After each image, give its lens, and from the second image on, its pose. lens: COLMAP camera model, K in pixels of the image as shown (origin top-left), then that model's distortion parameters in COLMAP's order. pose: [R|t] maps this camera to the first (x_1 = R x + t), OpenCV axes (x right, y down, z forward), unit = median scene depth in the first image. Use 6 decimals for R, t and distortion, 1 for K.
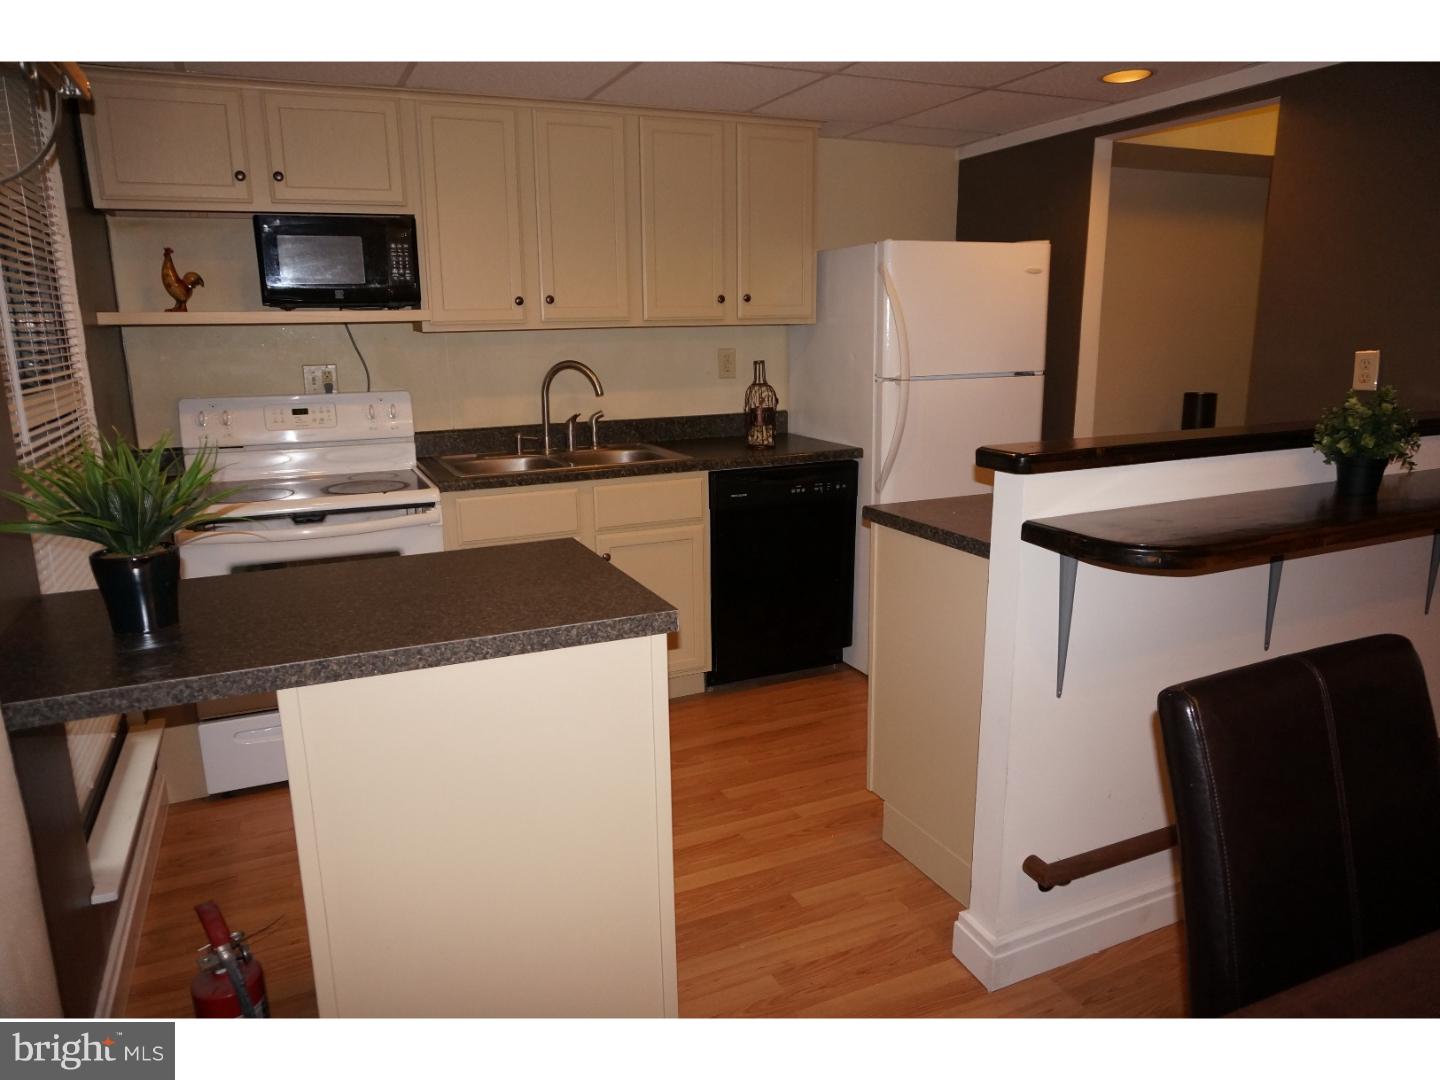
lens RADIAL K [[961.9, 0, 720.0], [0, 961.9, 540.0], [0, 0, 1]] dist [-0.046295, 0.022682]
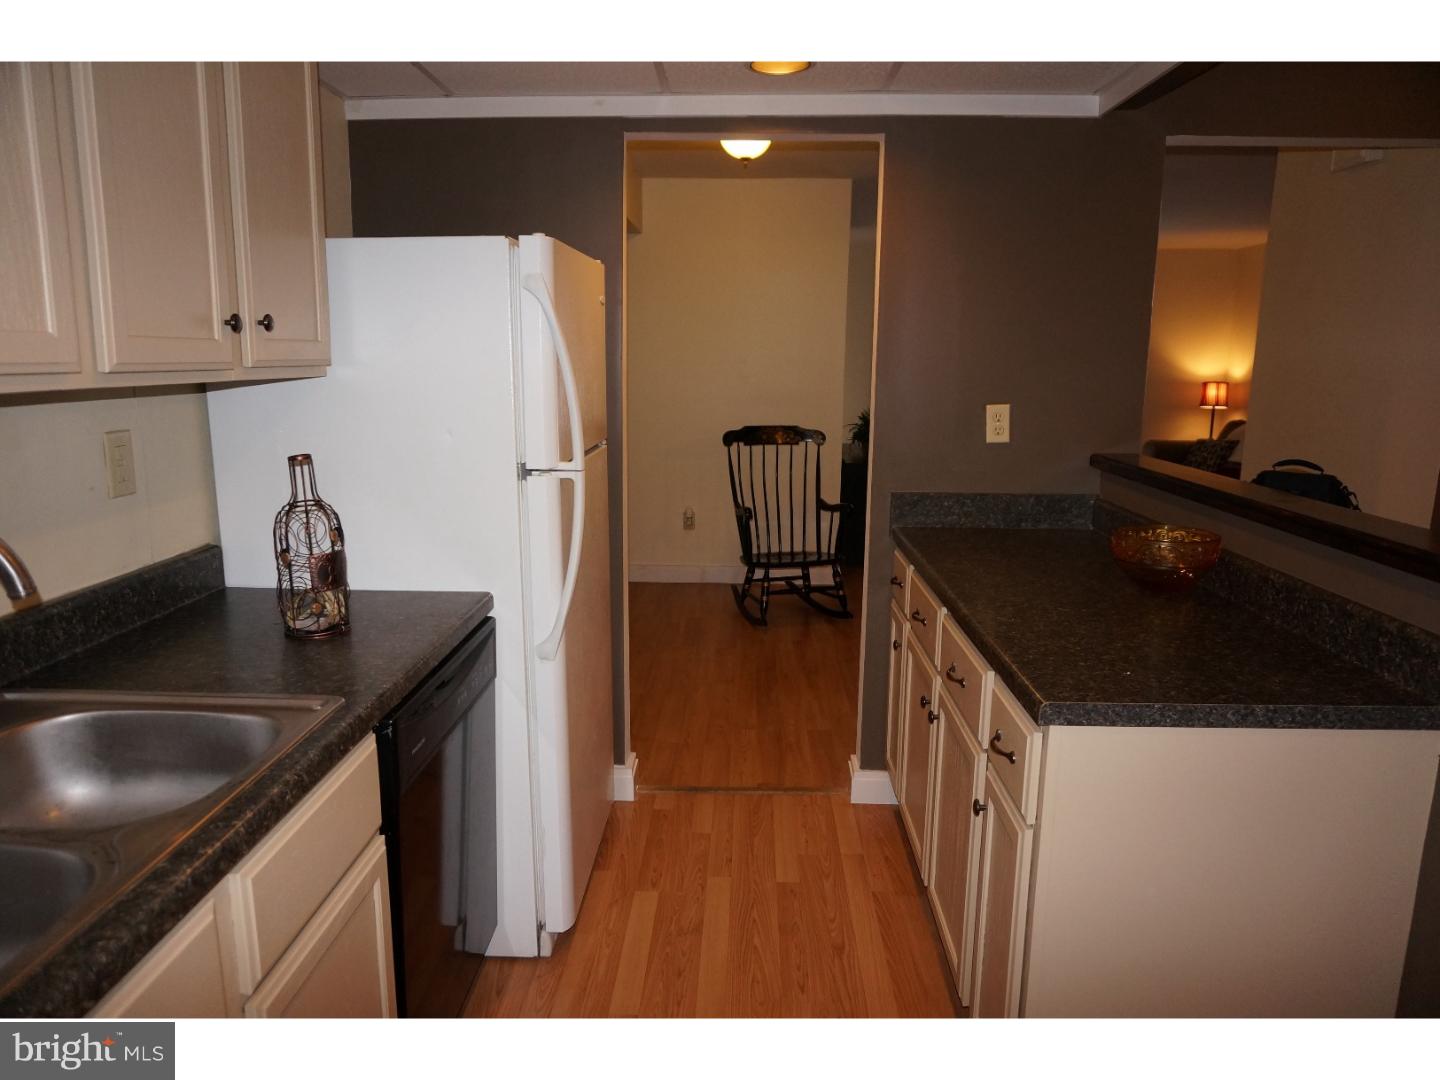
lens RADIAL K [[961.9, 0, 720.0], [0, 961.9, 540.0], [0, 0, 1]] dist [-0.046295, 0.022682]
pose [[0.434280, -0.149760, 0.888242, -0.322615], [0.182147, 0.980312, 0.076228, -0.158026], [-0.882170, 0.128686, 0.453008, 0.671823]]
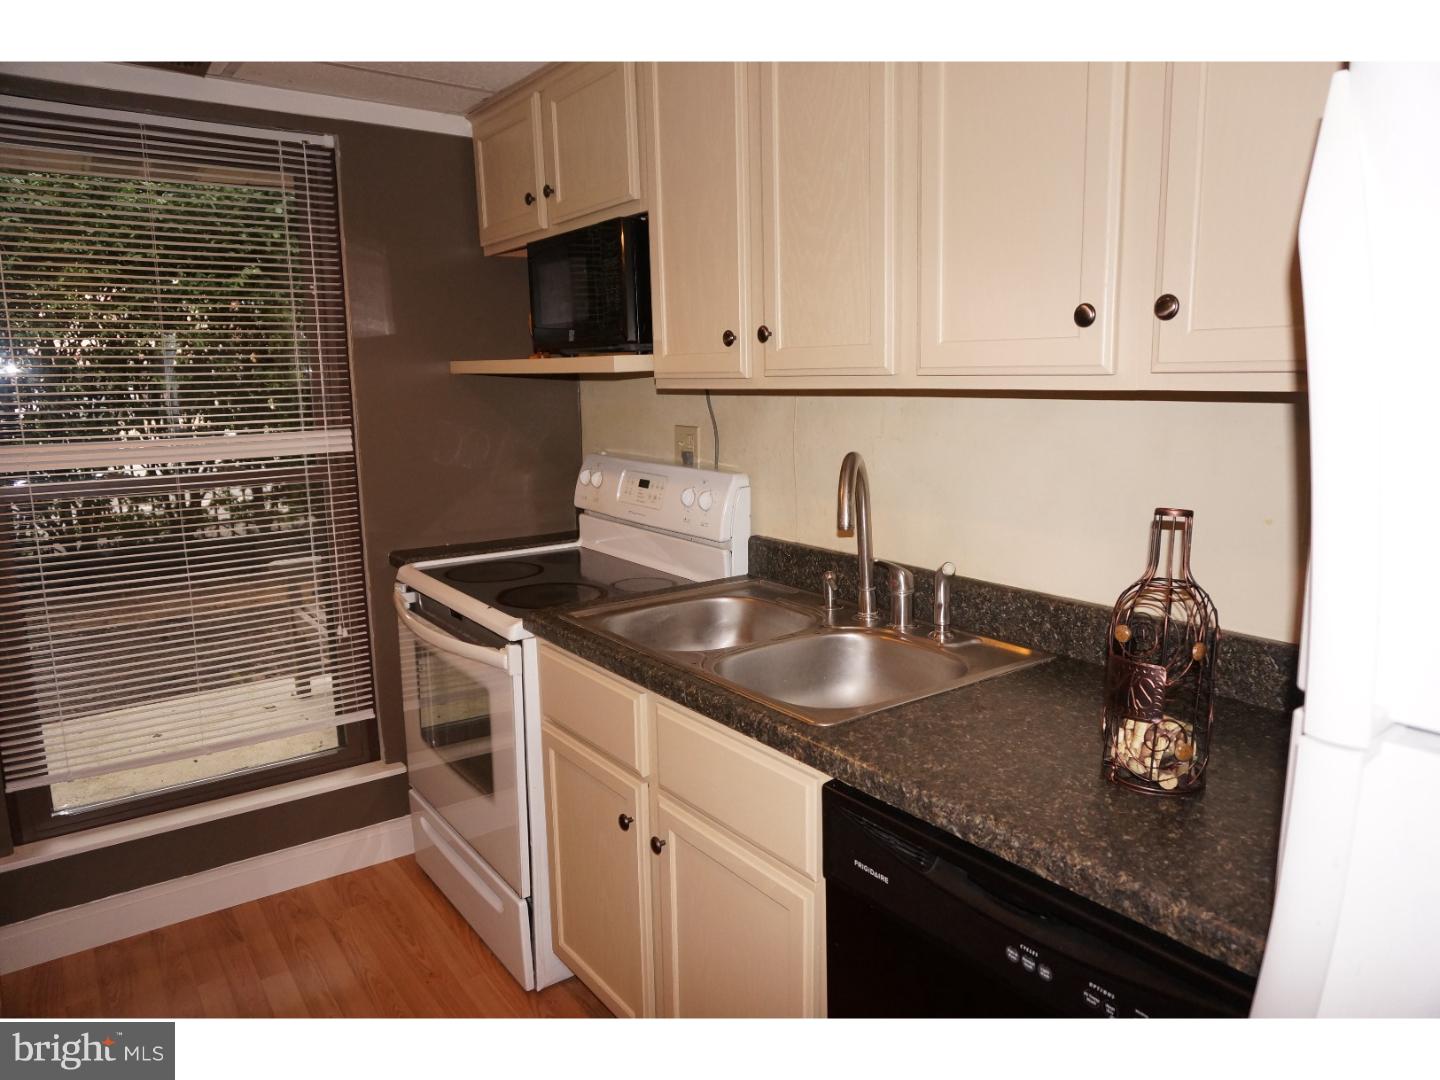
lens RADIAL K [[961.9, 0, 720.0], [0, 961.9, 540.0], [0, 0, 1]] dist [-0.046295, 0.022682]
pose [[0.197841, 0.177840, -0.963967, 0.337367], [-0.203547, 0.969423, 0.137071, -0.208138], [0.958868, 0.169094, 0.227990, 0.874198]]
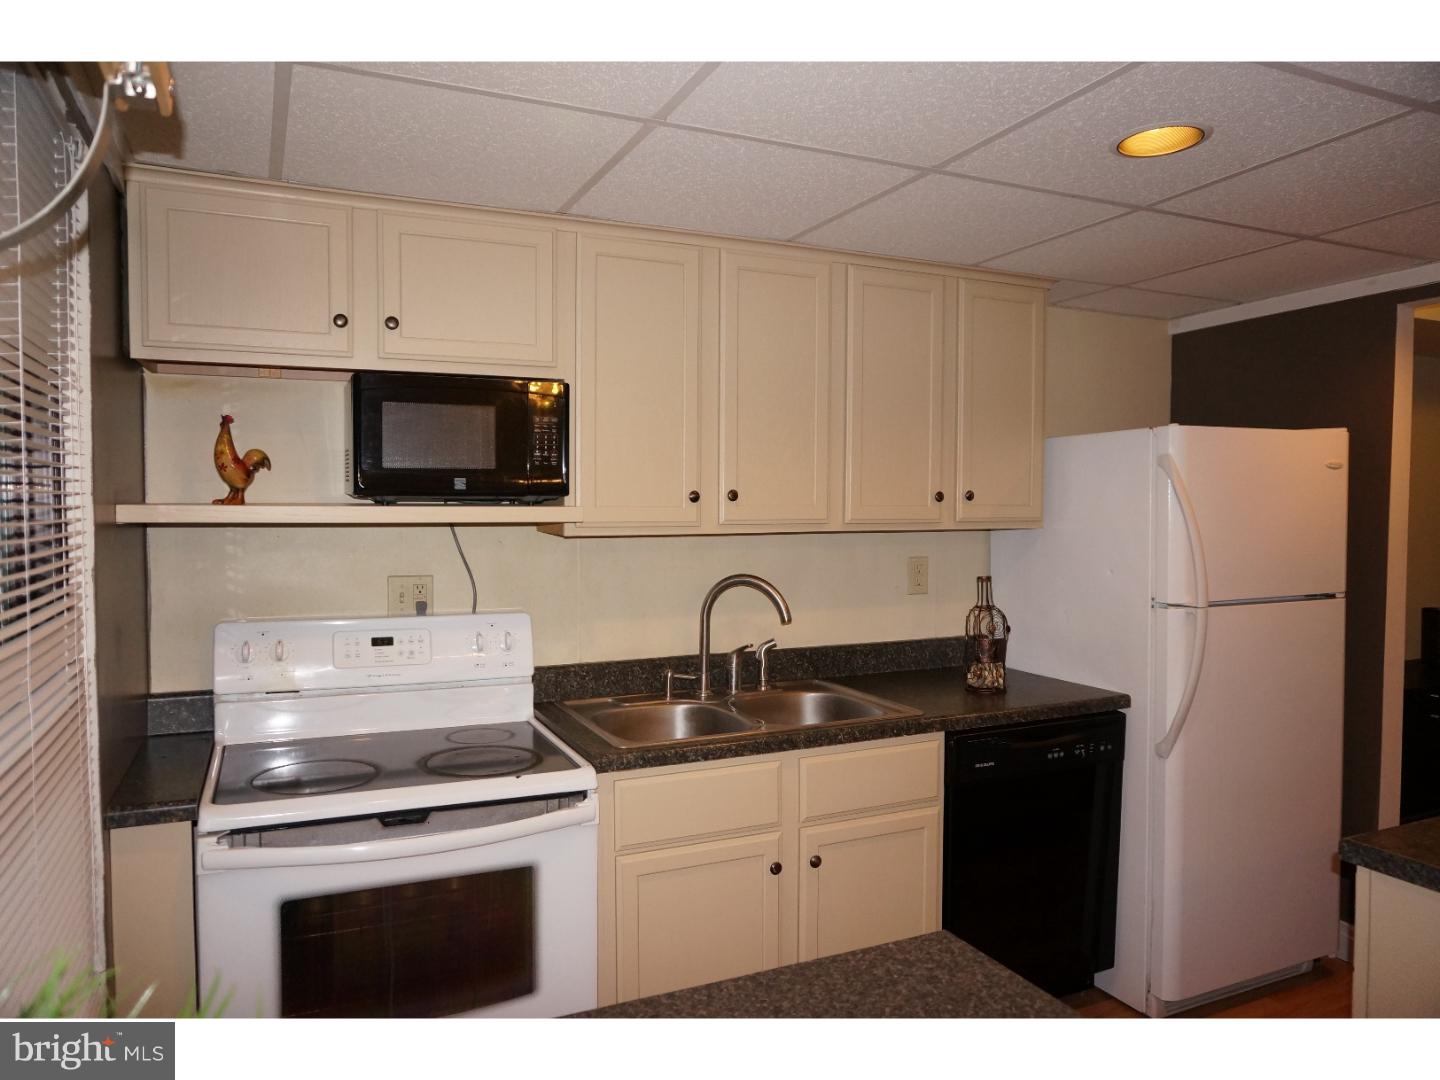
lens RADIAL K [[961.9, 0, 720.0], [0, 961.9, 540.0], [0, 0, 1]] dist [-0.046295, 0.022682]
pose [[0.999885, 0.013987, 0.005930, -0.190748], [-0.012653, 0.982757, -0.184468, -0.079528], [-0.008408, 0.184372, 0.982821, 0.276490]]
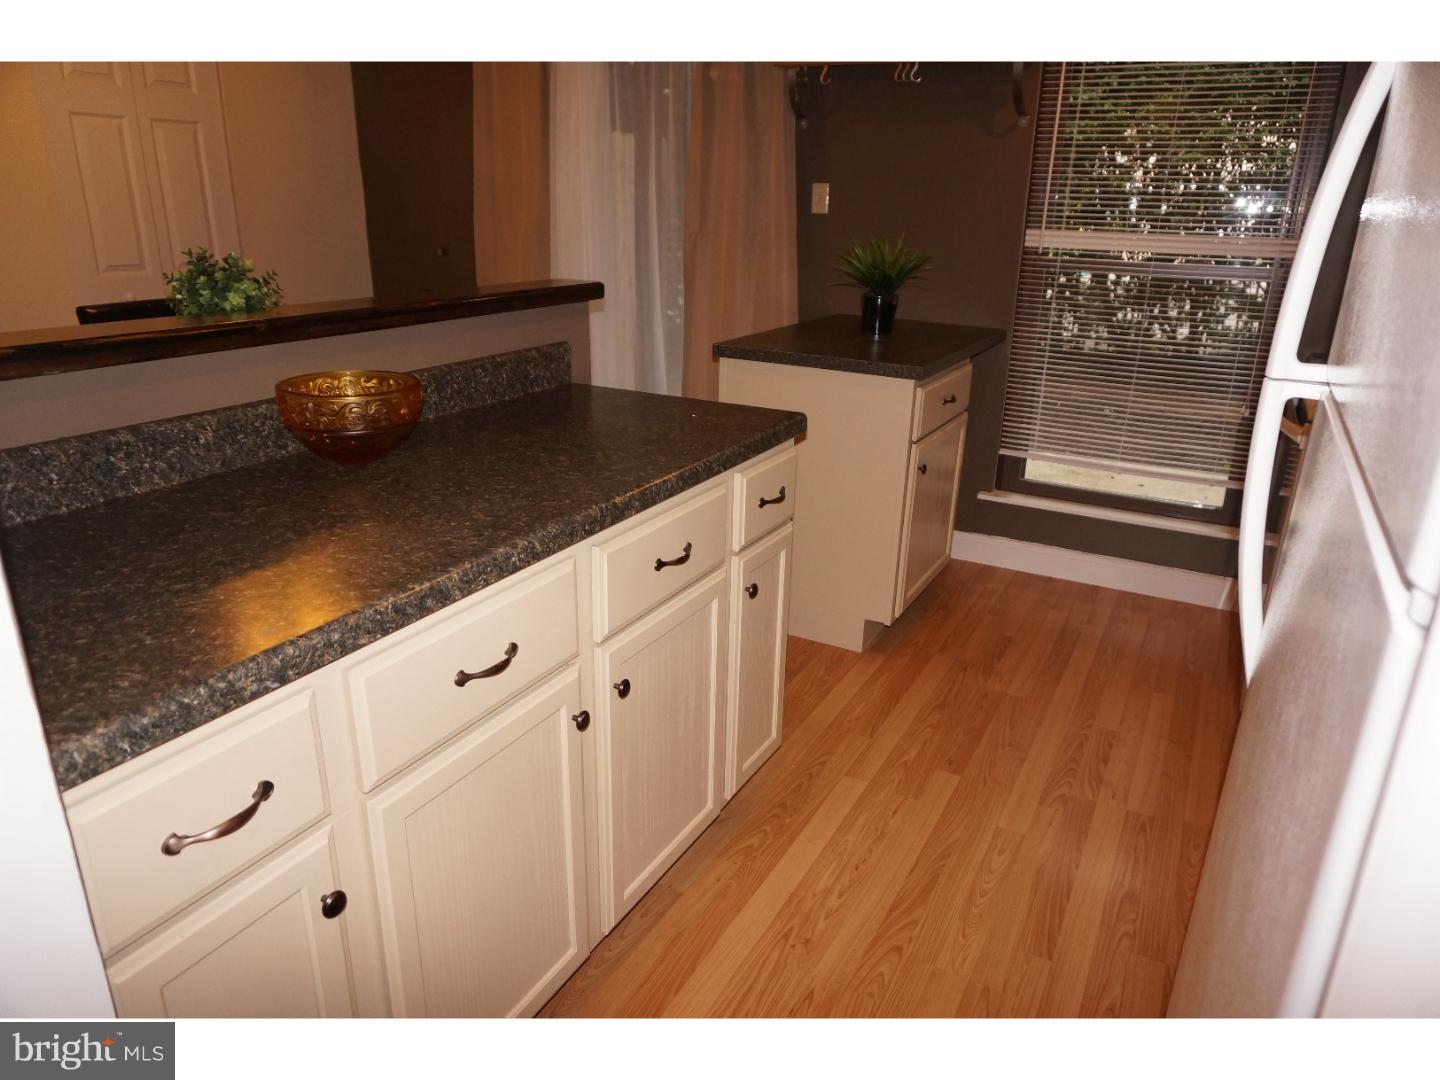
lens RADIAL K [[961.9, 0, 720.0], [0, 961.9, 540.0], [0, 0, 1]] dist [-0.046295, 0.022682]
pose [[0.791297, -0.170625, 0.587142, -0.248992], [0.097368, 0.983184, 0.154493, -0.124502], [-0.603629, -0.065081, 0.794604, 0.640693]]
